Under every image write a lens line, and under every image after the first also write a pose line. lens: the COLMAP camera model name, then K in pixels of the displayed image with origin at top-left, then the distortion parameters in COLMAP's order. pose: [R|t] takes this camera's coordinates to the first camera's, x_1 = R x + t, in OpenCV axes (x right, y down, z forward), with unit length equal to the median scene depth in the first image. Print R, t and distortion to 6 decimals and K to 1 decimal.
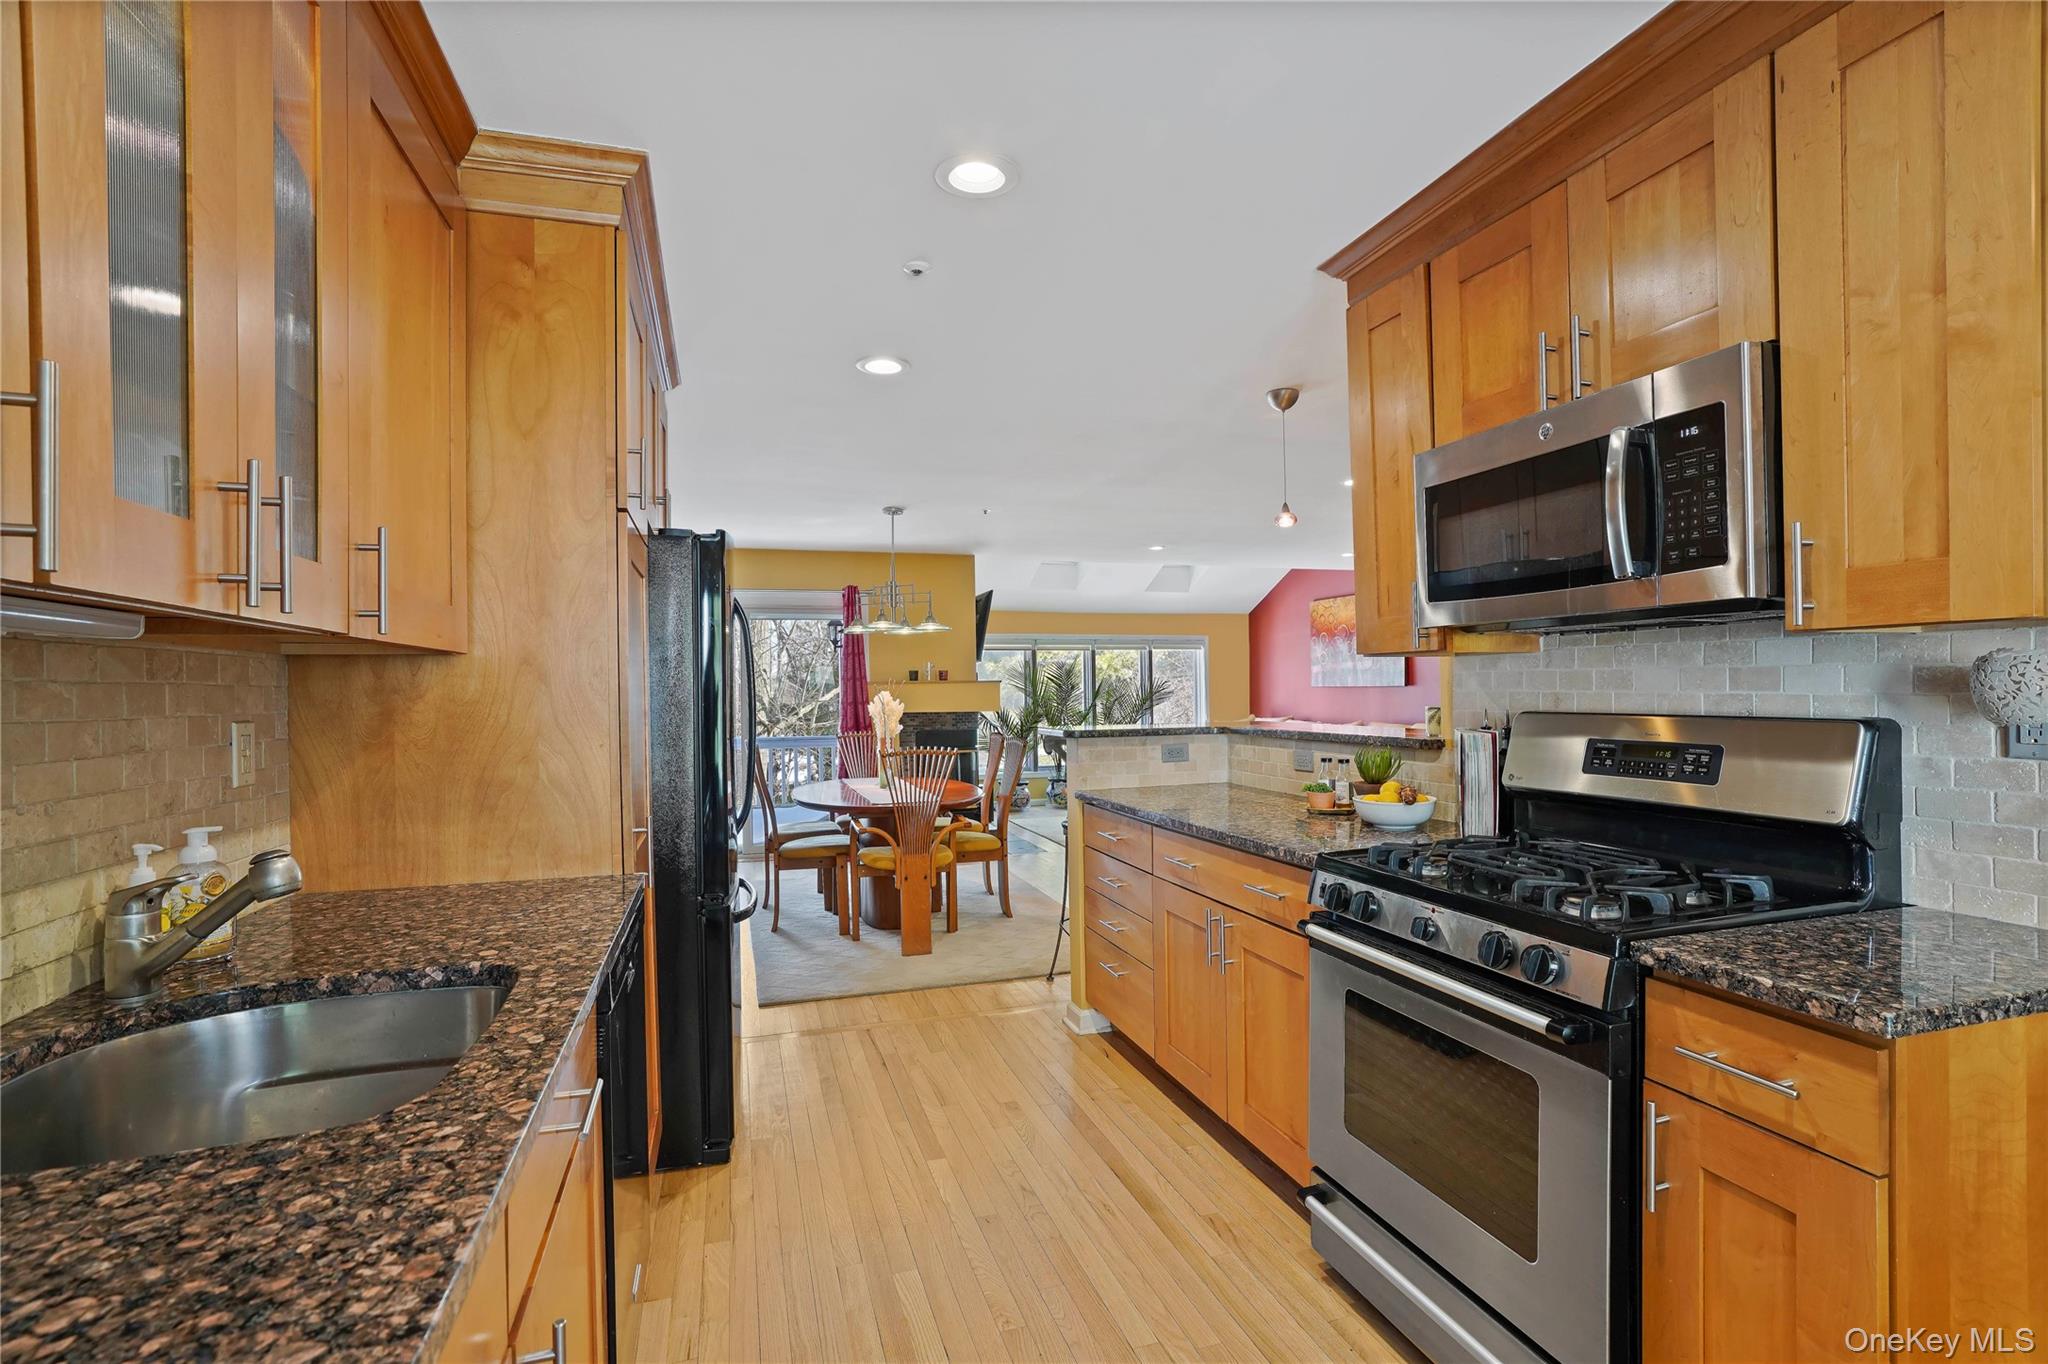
lens RADIAL K [[949.8, 0, 1032.0], [0, 949.8, 686.5], [0, 0, 1]] dist [-0.047873, 0.026373]
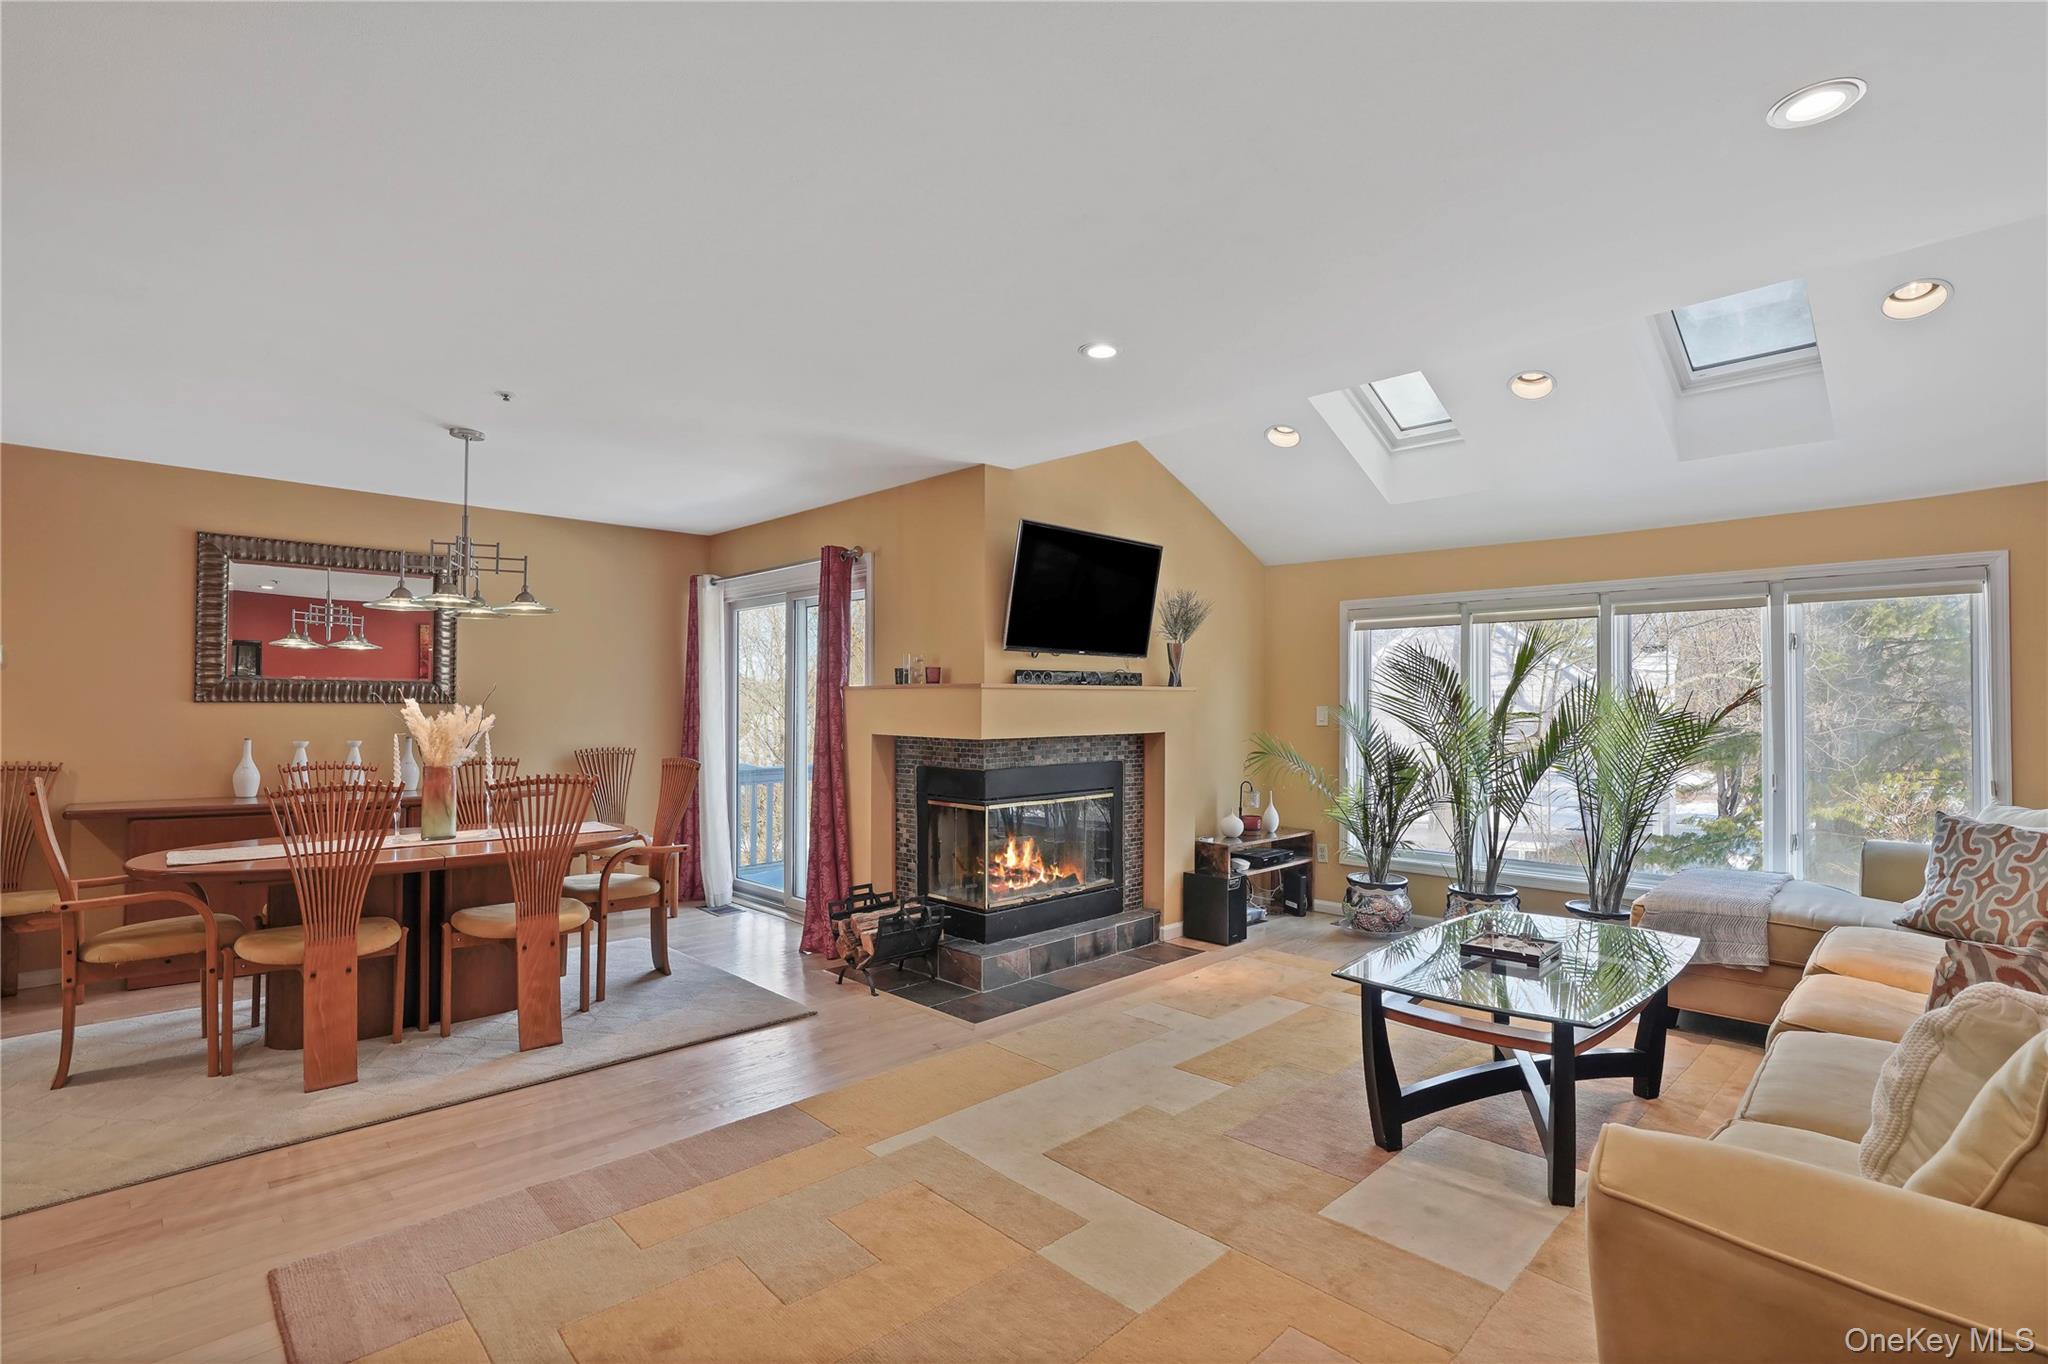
lens RADIAL K [[963.8, 0, 1046.5], [0, 963.8, 686.8], [0, 0, 1]] dist [-0.055312, 0.028717]
pose [[0.454300, -0.001763, -0.890847, 1.602495], [-0.004891, 0.999978, -0.004474, -0.007875], [0.890835, 0.006390, 0.454281, 2.627661]]
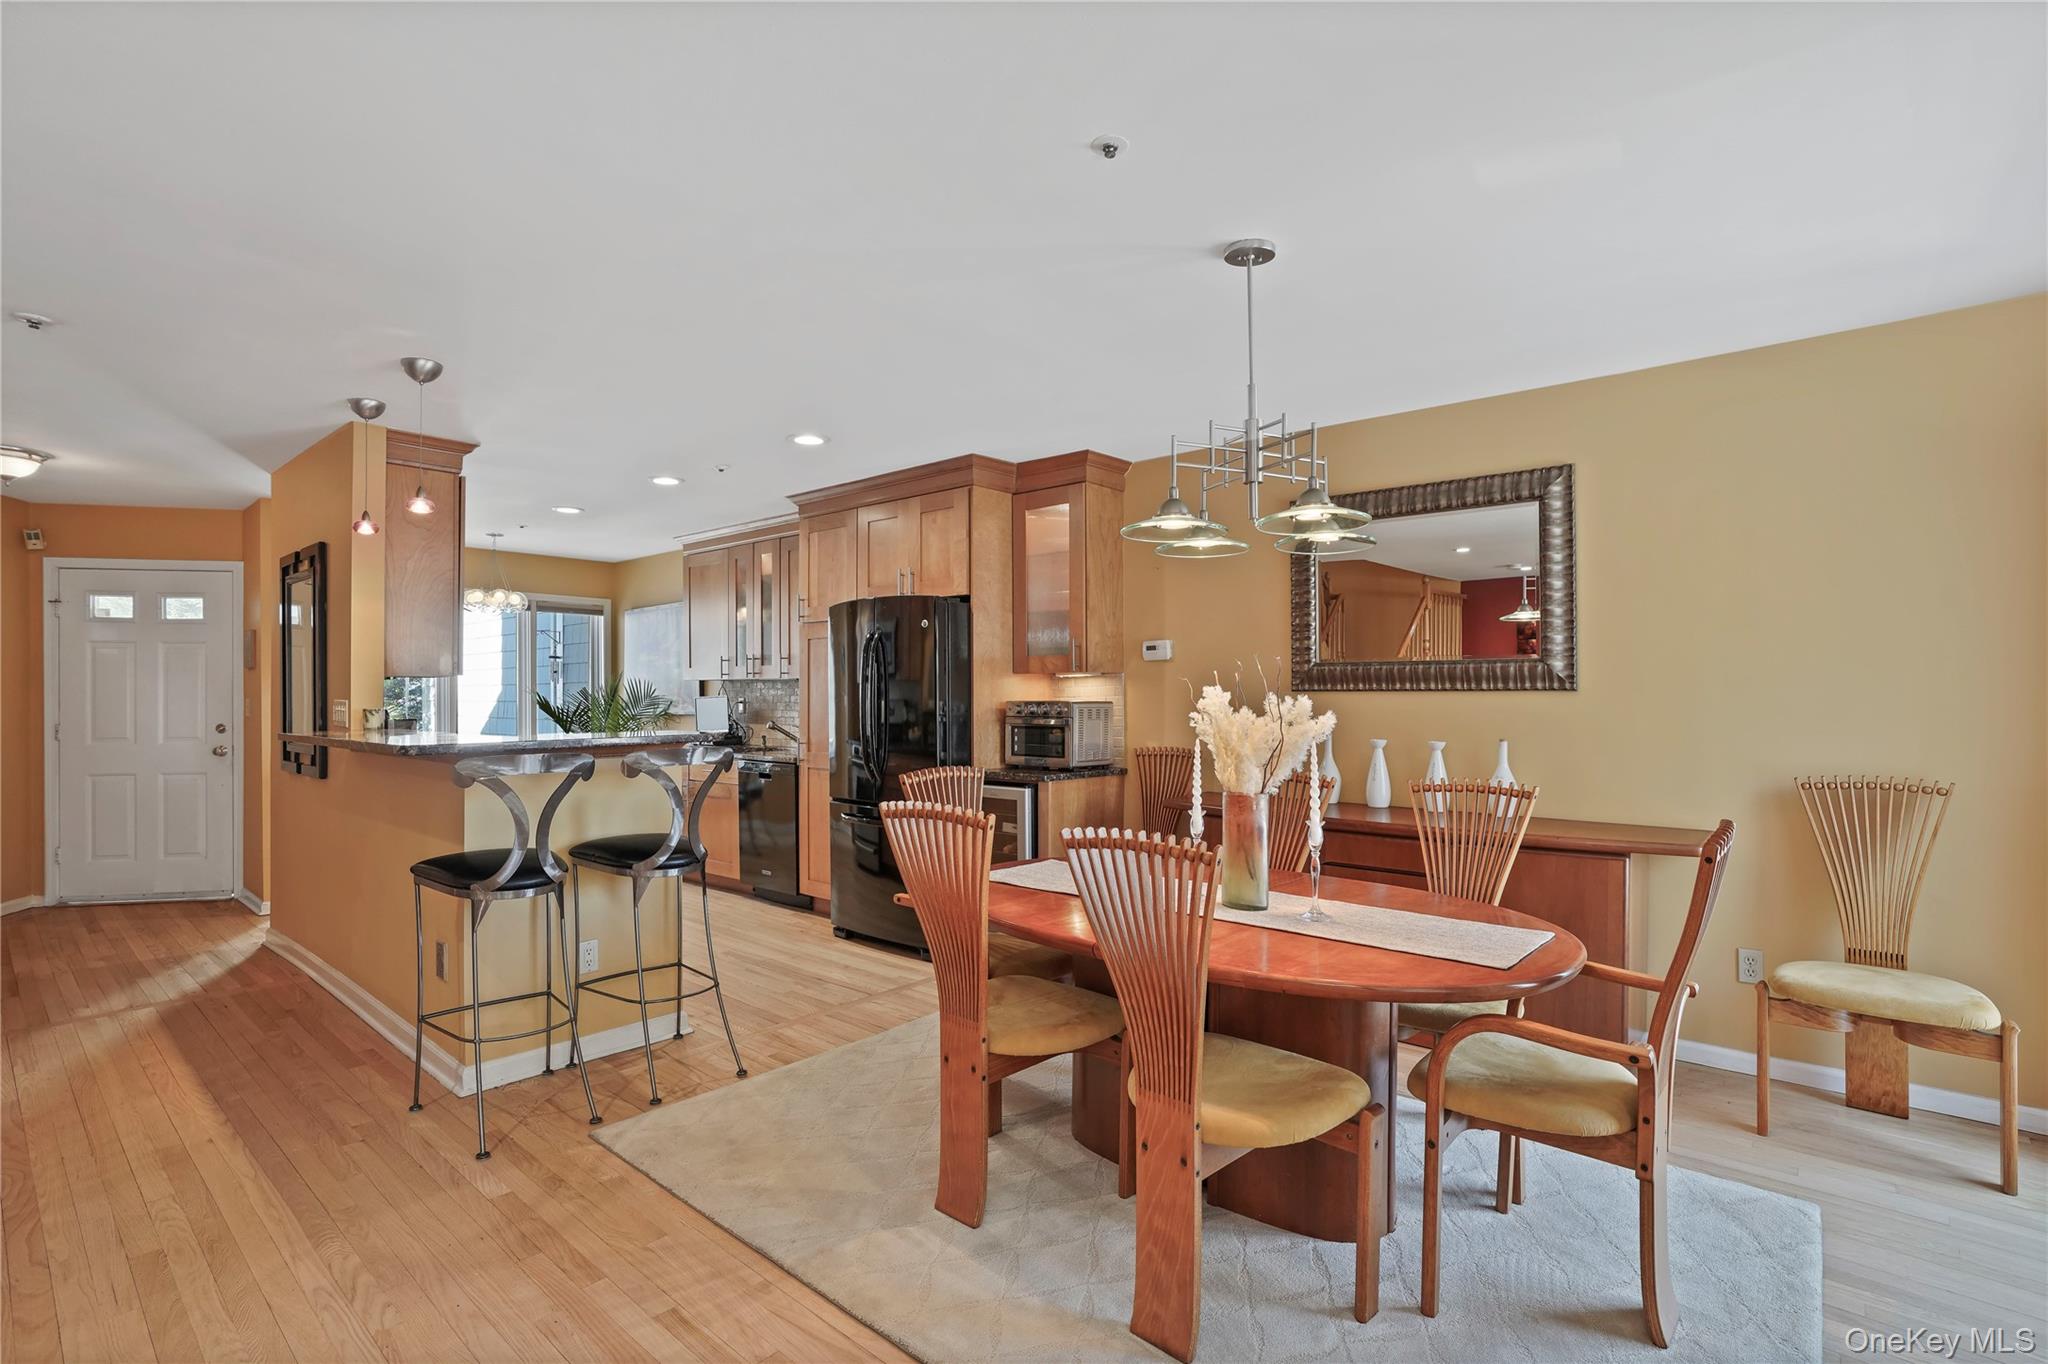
lens RADIAL K [[963.8, 0, 1046.5], [0, 963.8, 686.8], [0, 0, 1]] dist [-0.055312, 0.028717]
pose [[-0.851719, 0.015808, -0.523760, 0.372069], [0.019382, 0.999811, -0.001342, 0.009306], [0.523640, -0.011295, -0.851865, 3.236288]]
